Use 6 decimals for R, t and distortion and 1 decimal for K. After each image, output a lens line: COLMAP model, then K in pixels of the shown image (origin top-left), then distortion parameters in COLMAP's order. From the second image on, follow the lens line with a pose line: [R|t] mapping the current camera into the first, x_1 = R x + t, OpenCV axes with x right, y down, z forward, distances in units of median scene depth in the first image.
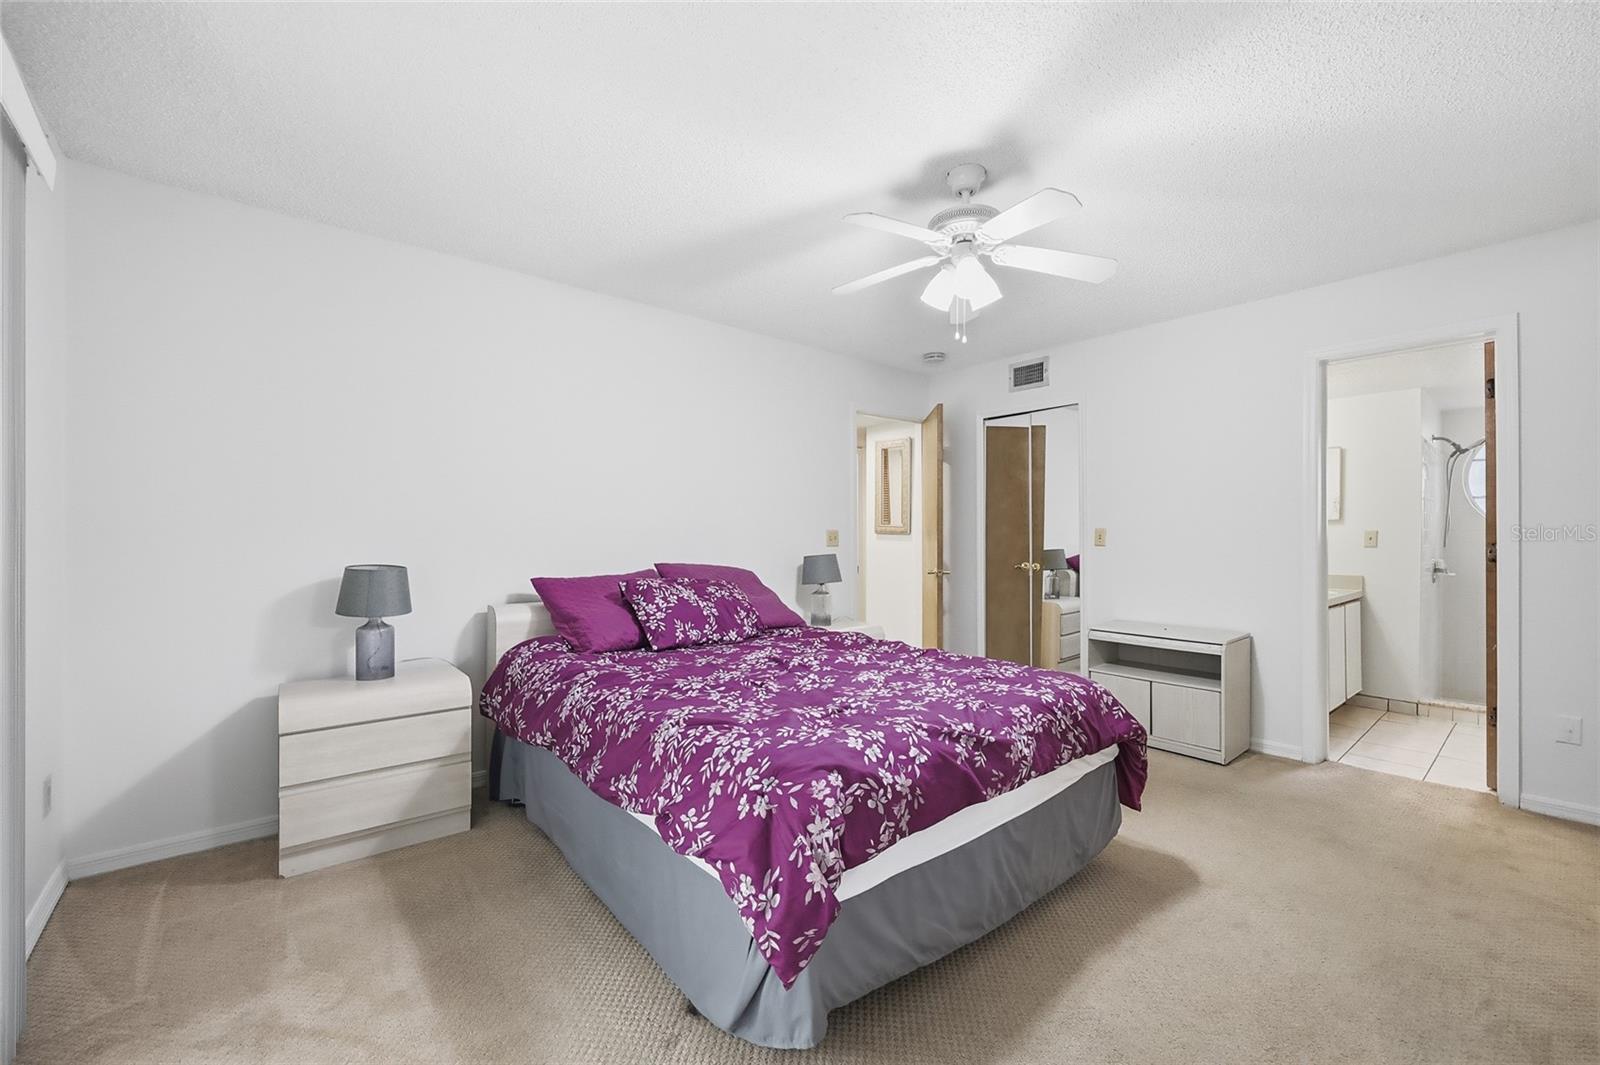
lens RADIAL K [[649.9, 0, 793.4], [0, 649.9, 540.3], [0, 0, 1]] dist [-0.001548, -0.000577]
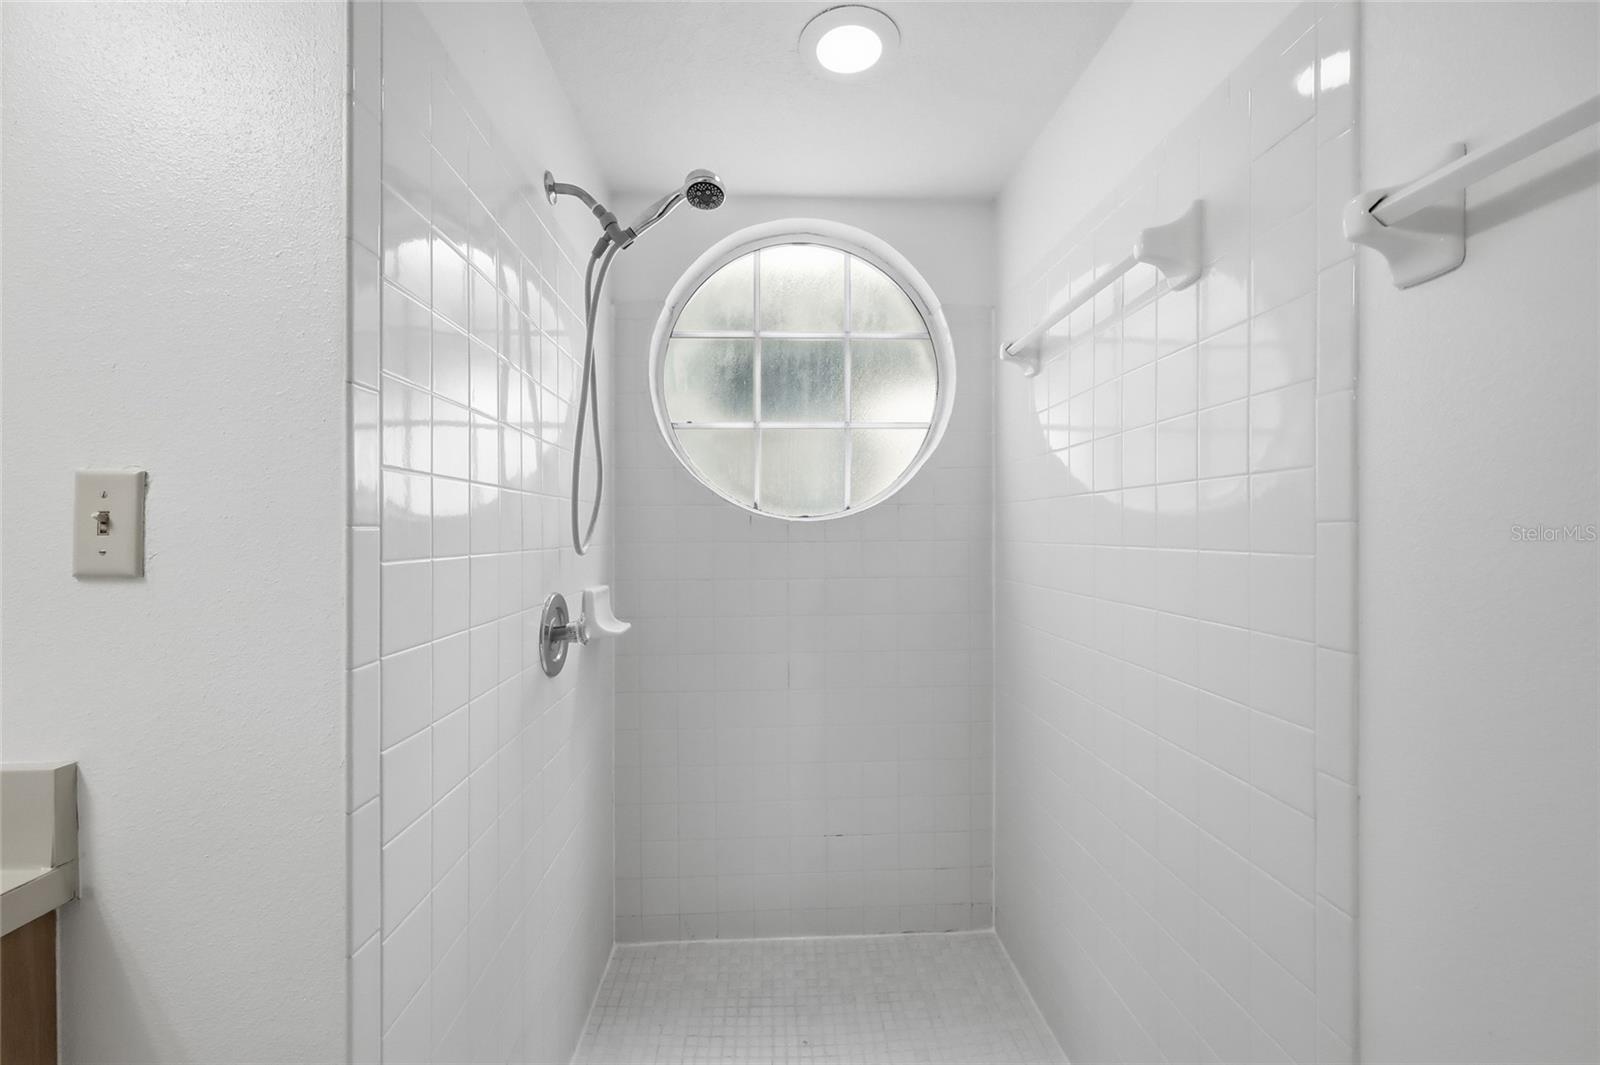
lens RADIAL K [[649.9, 0, 804.3], [0, 649.9, 534.8], [0, 0, 1]] dist [-0.001548, -0.000577]
pose [[0.600444, -0.013219, 0.799558, 0.832105], [0.004159, 0.999901, 0.013408, -0.001562], [-0.799656, -0.004725, 0.600439, 0.742683]]
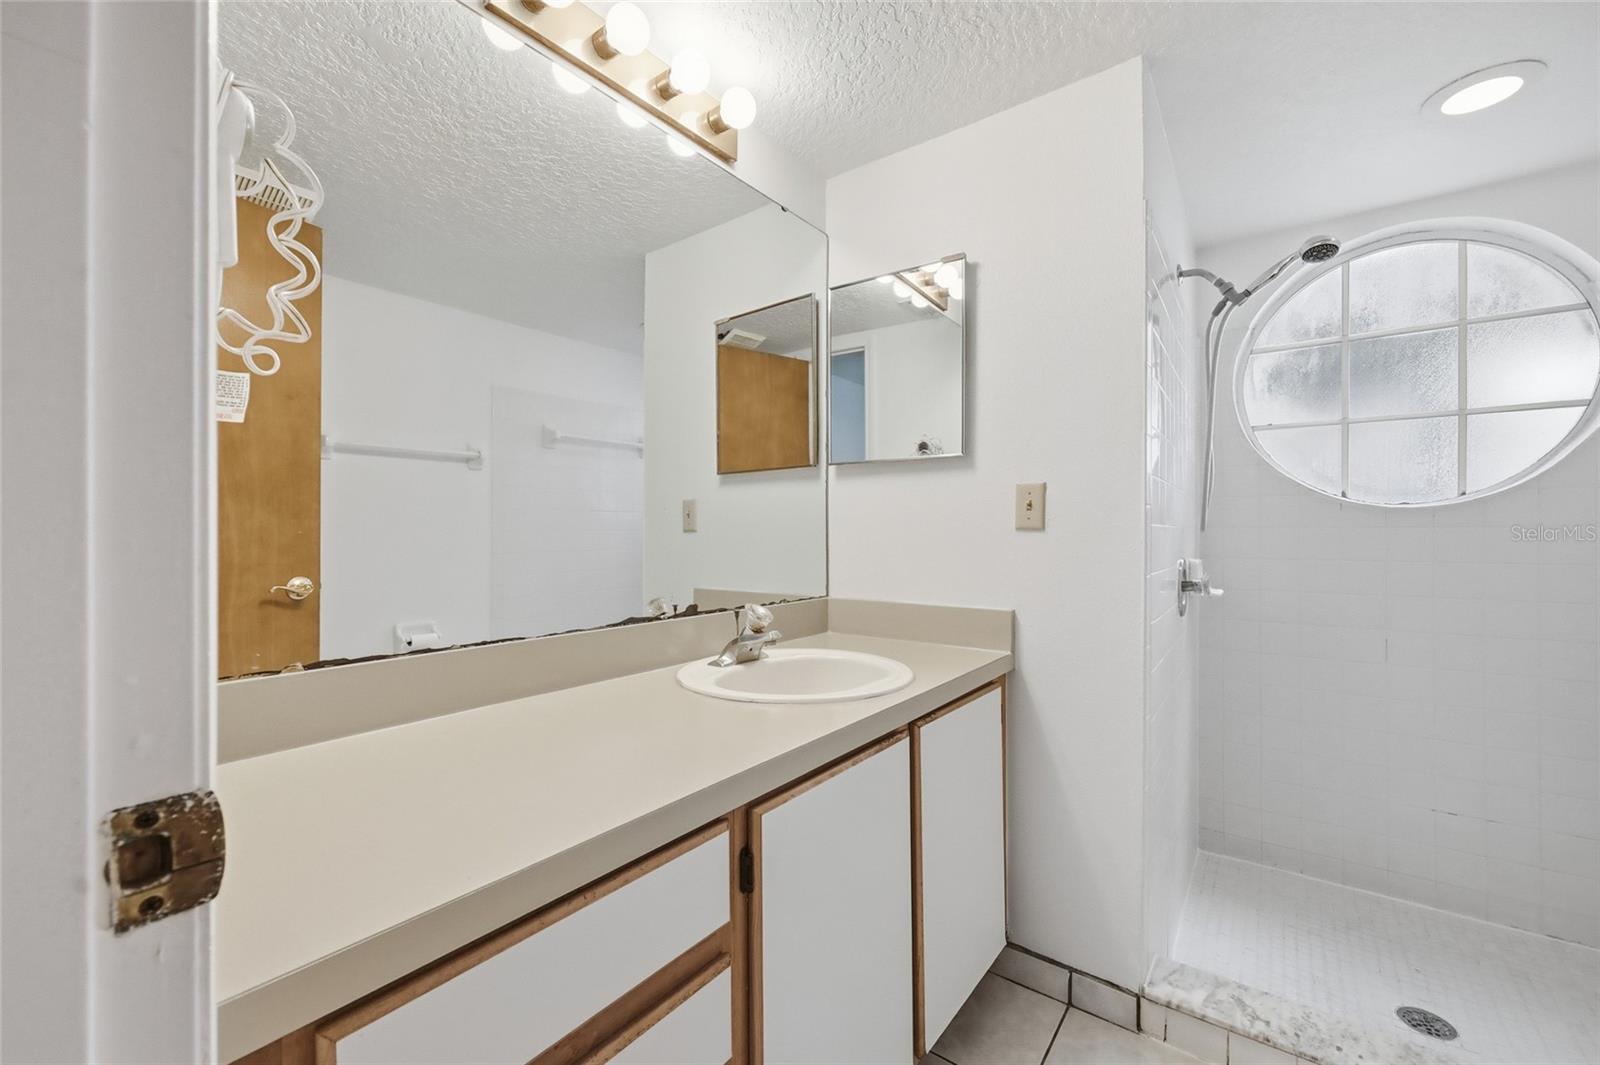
lens RADIAL K [[649.9, 0, 793.1], [0, 649.9, 528.0], [0, 0, 1]] dist [-0.001548, -0.000577]
pose [[0.973878, -0.003823, 0.227040, 0.656444], [0.003983, 0.999992, -0.000249, 0.008247], [-0.227037, 0.001147, 0.973885, 0.656944]]
